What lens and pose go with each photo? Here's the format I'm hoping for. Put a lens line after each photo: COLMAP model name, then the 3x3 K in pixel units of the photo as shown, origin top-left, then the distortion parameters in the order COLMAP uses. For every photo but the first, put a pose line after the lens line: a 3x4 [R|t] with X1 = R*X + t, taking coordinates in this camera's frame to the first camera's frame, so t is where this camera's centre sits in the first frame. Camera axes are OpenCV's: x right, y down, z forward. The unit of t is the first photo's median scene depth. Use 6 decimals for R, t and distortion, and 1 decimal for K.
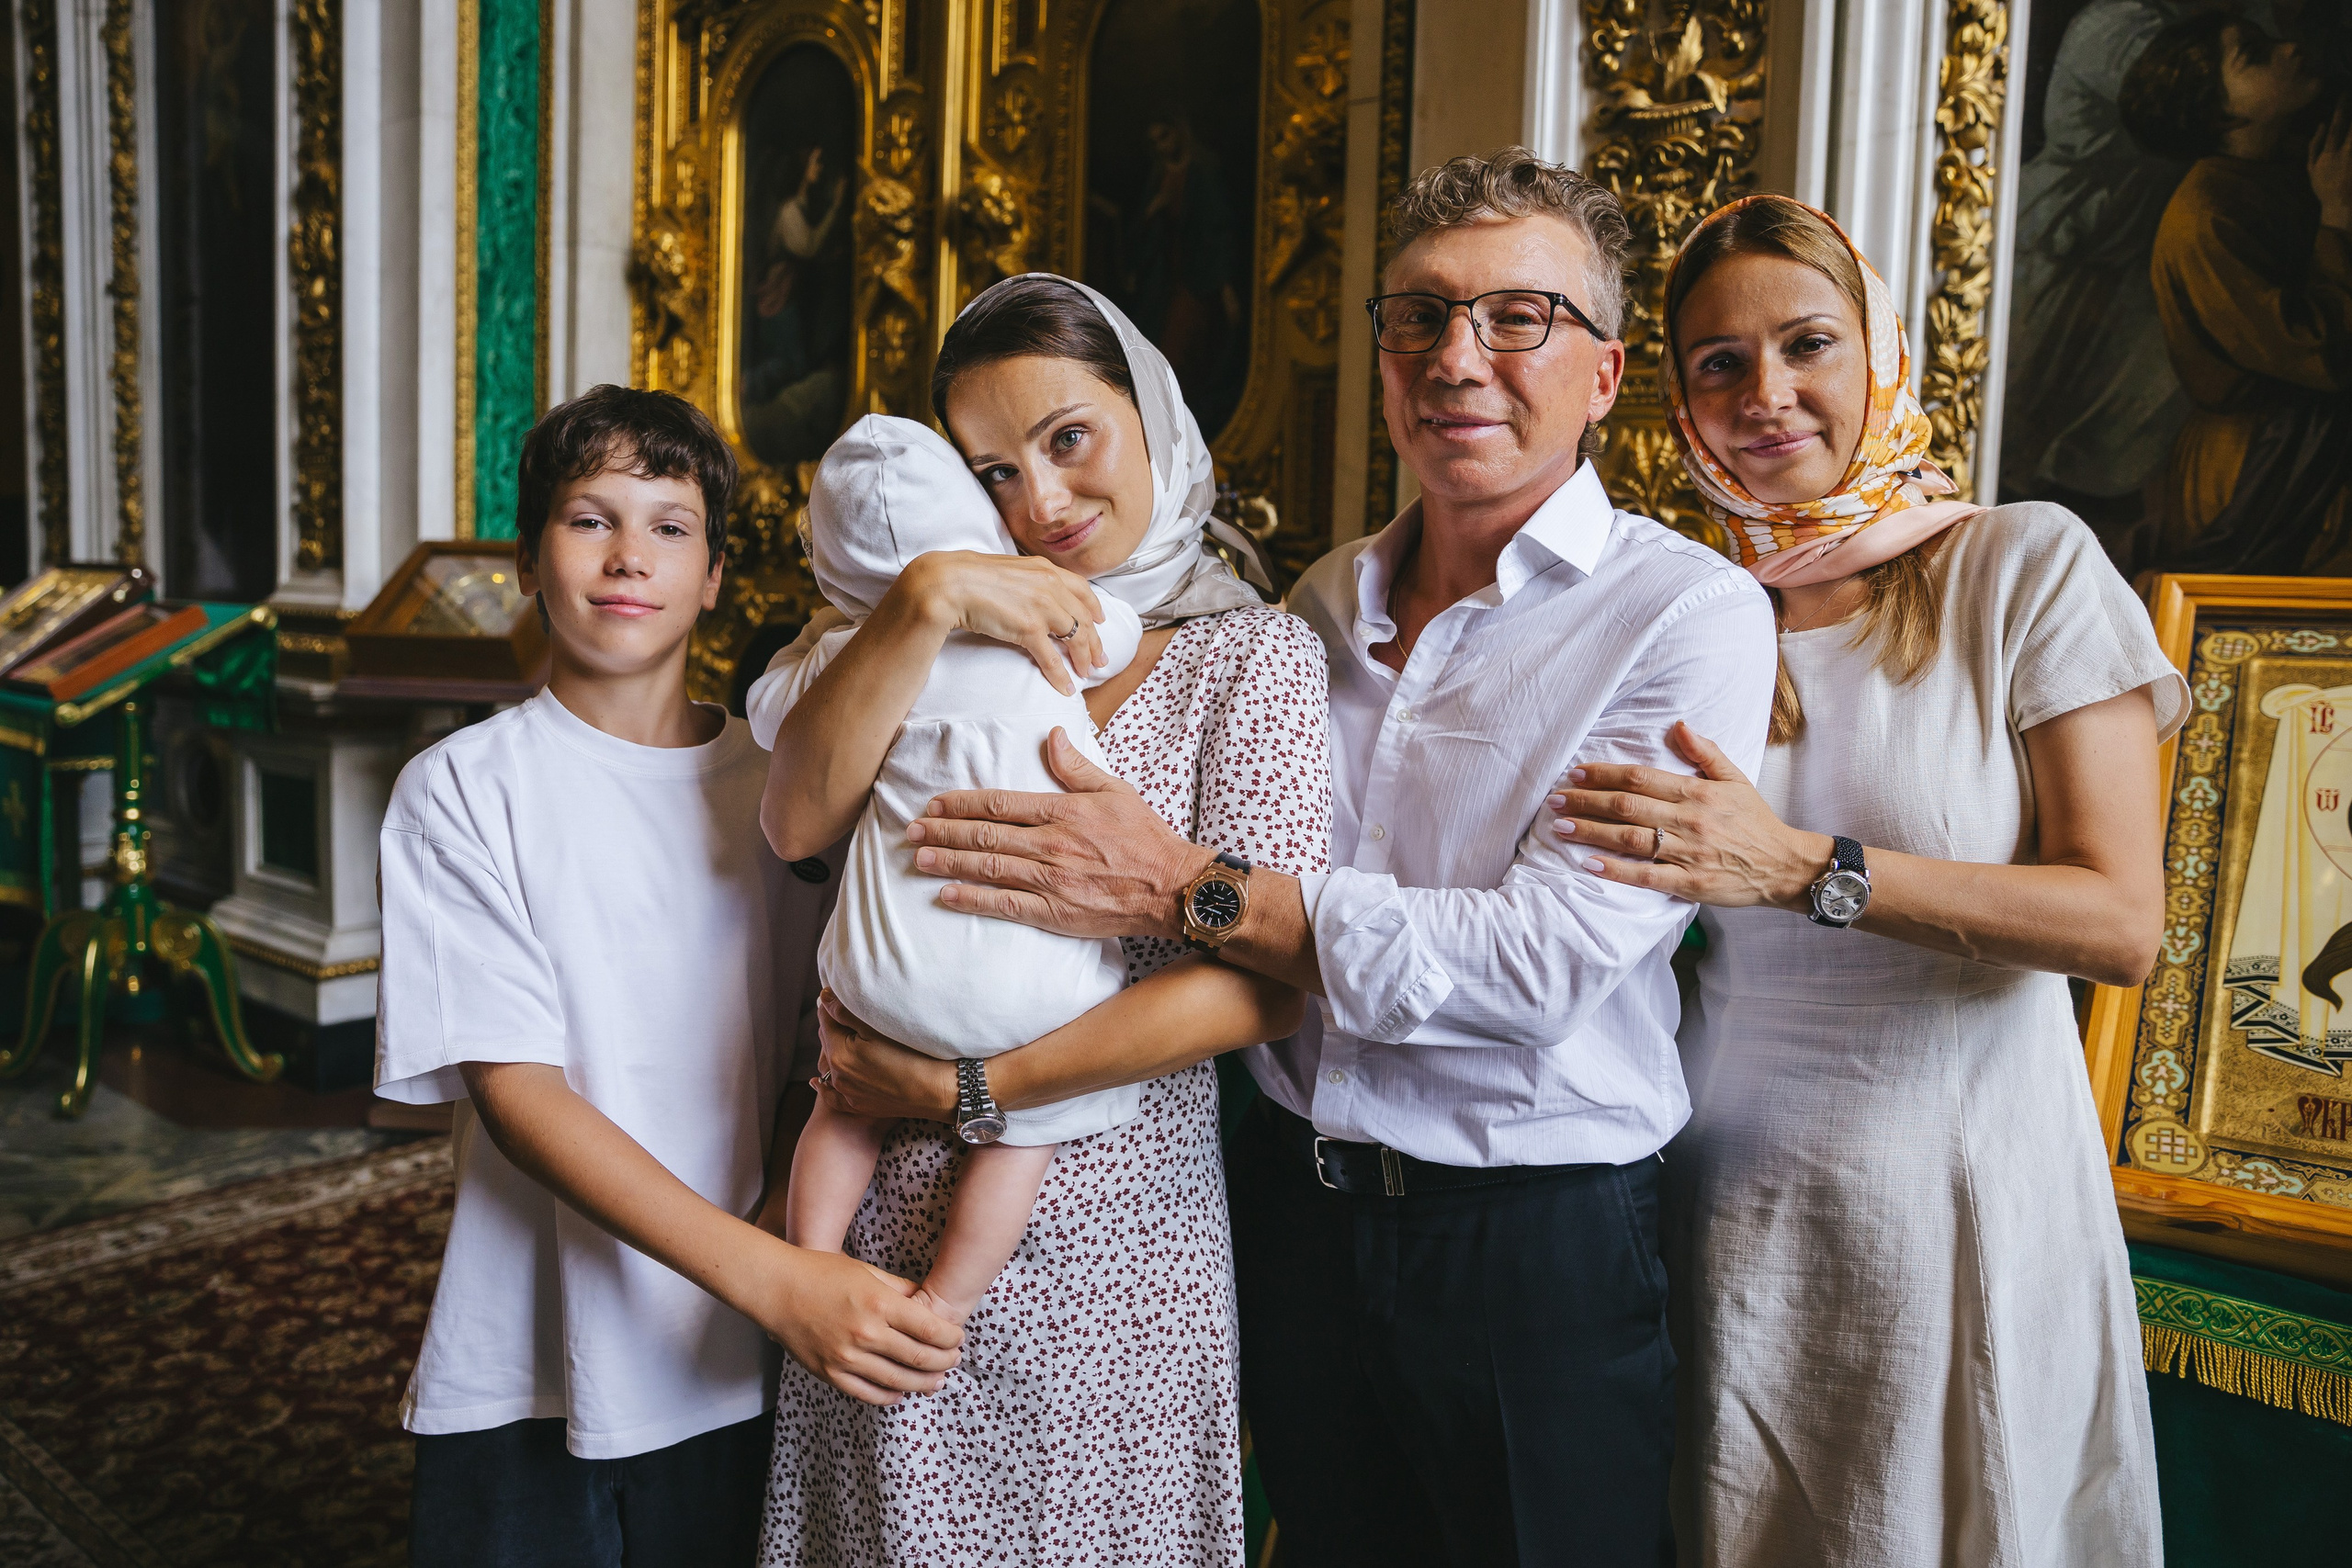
lens RADIAL K [[1646.7, 0, 1176.0], [0, 1646.7, 784.0], [0, 0, 1]] dist [-0.097594, 0.065467]
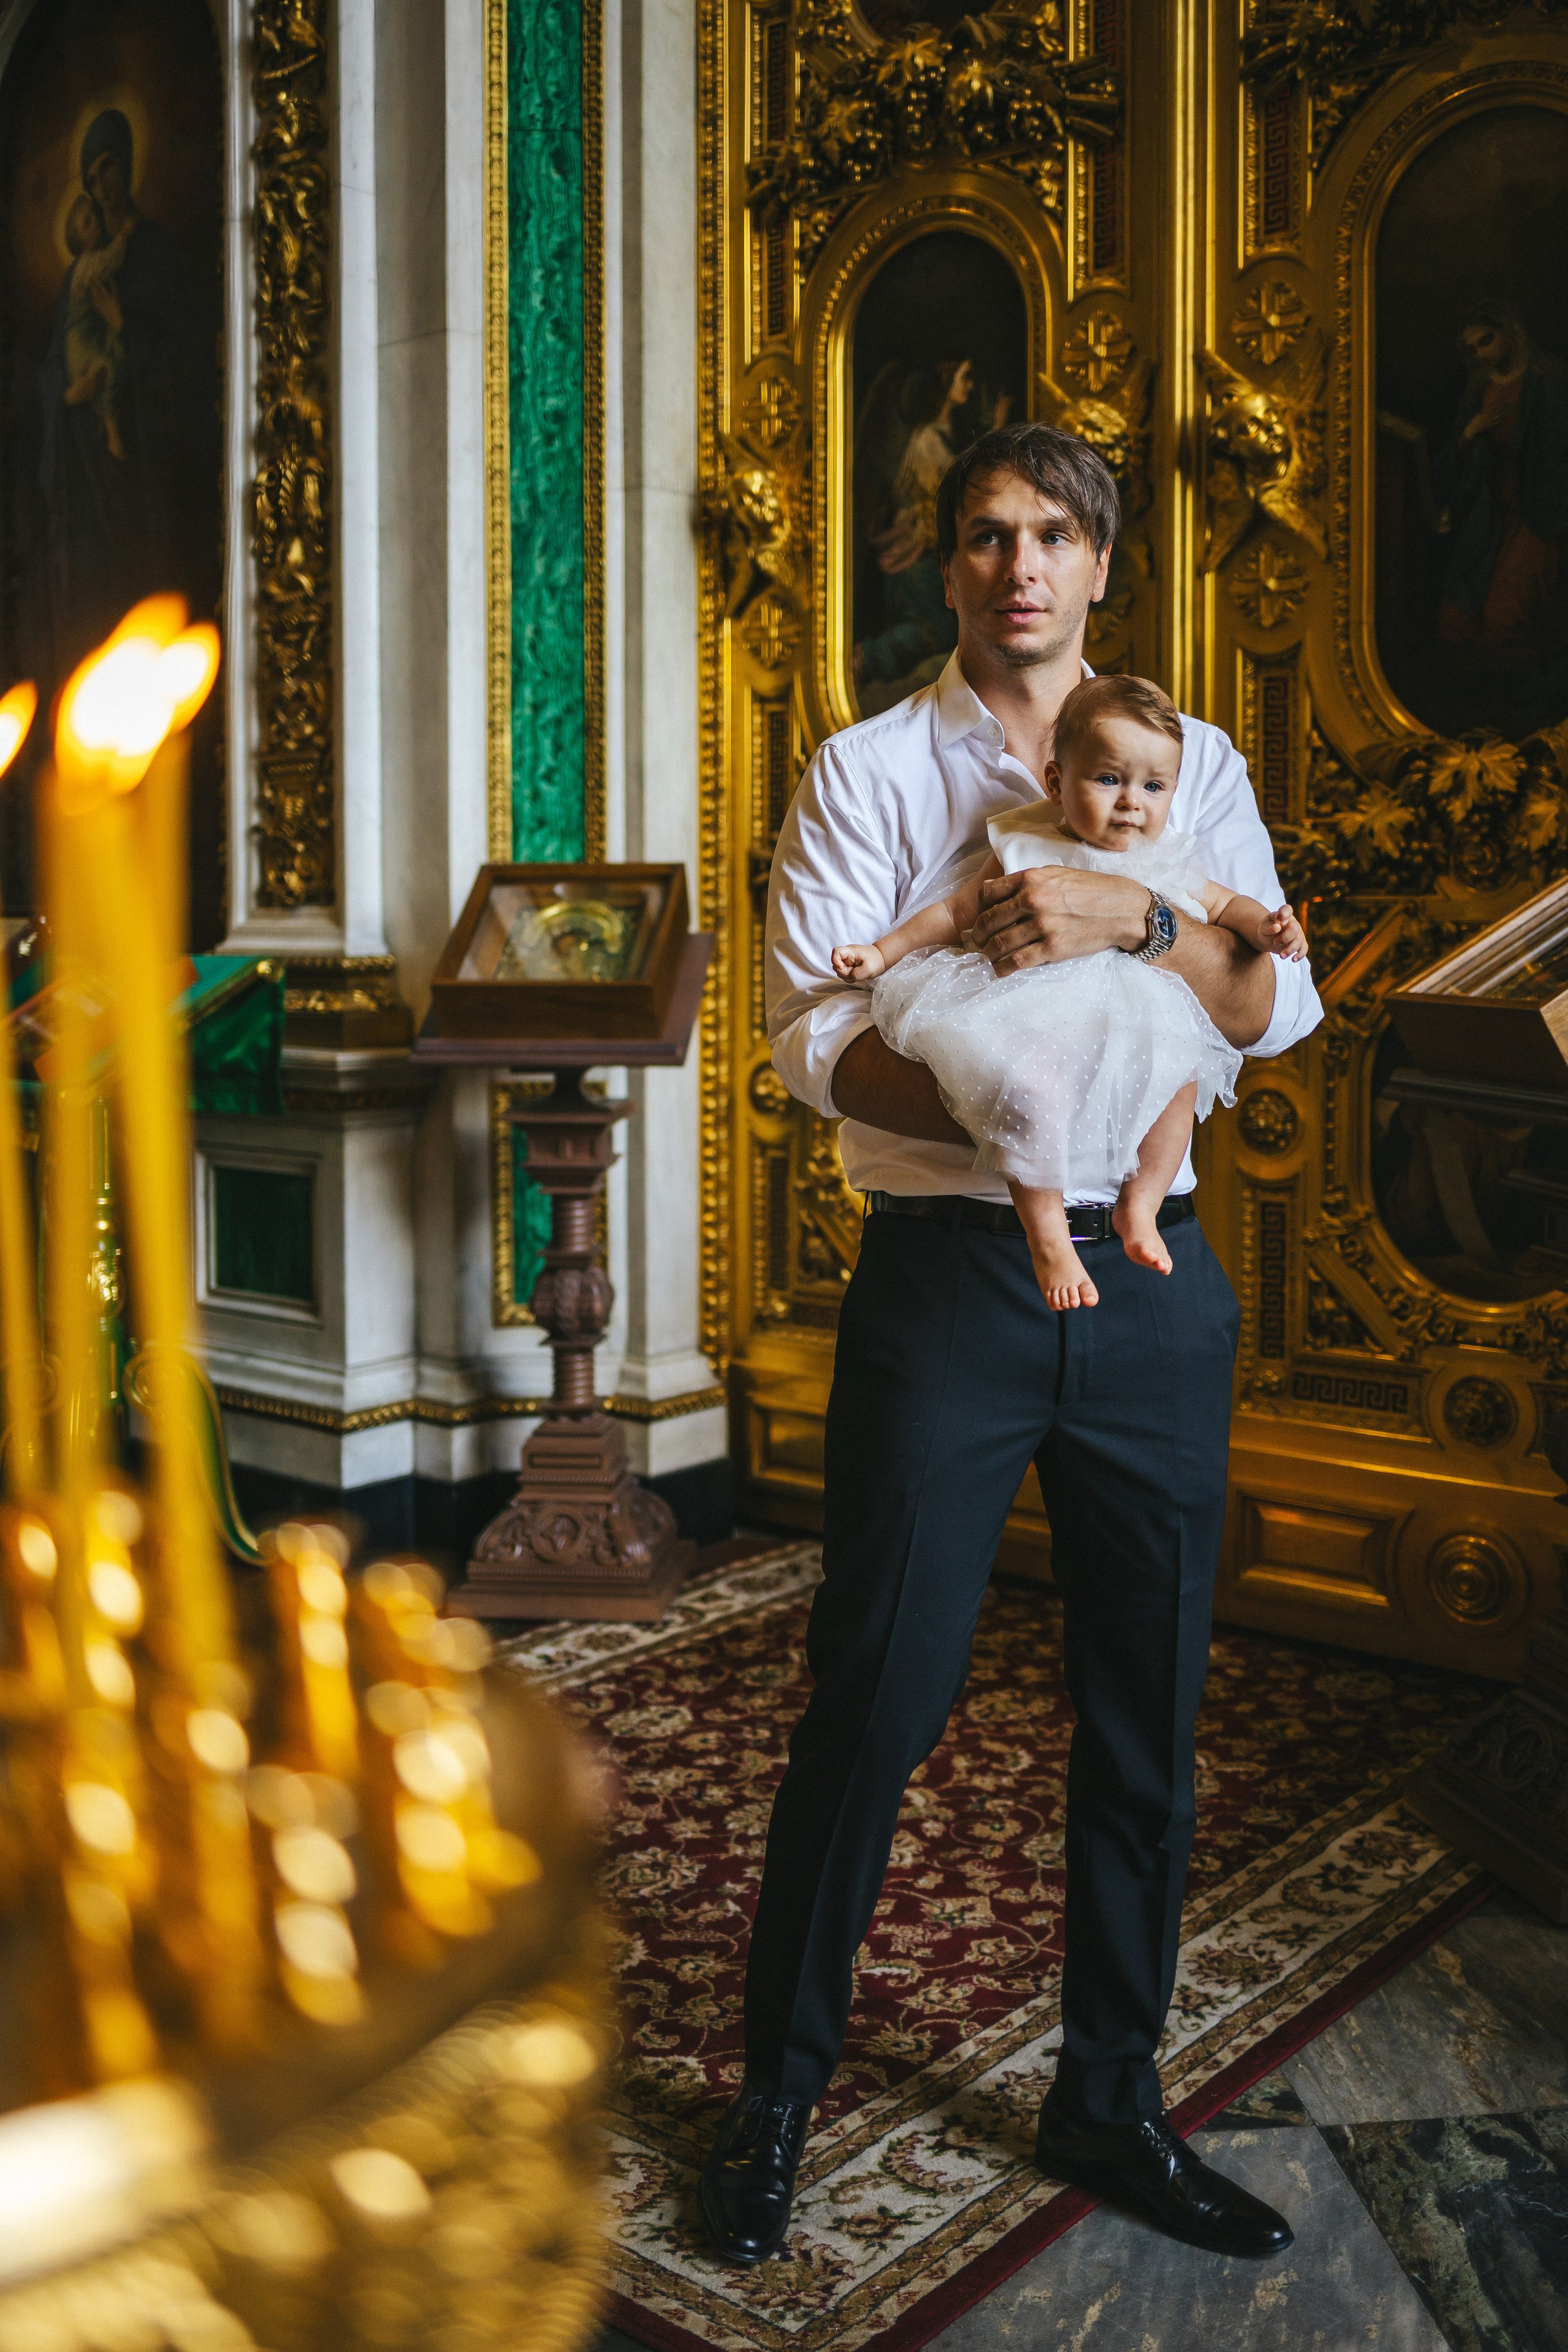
lens RADIAL K [[2269.3, 0, 876.0], [0, 2269.3, 1056.2], [0, 0, 1]] dist [-0.090743, 0.103401]
pose [[0.998882, -0.034895, -0.031902, -0.233111], [0.033299, 0.998231, -0.049253, 0.002926], [0.033564, 0.048136, 0.998277, -0.091501]]
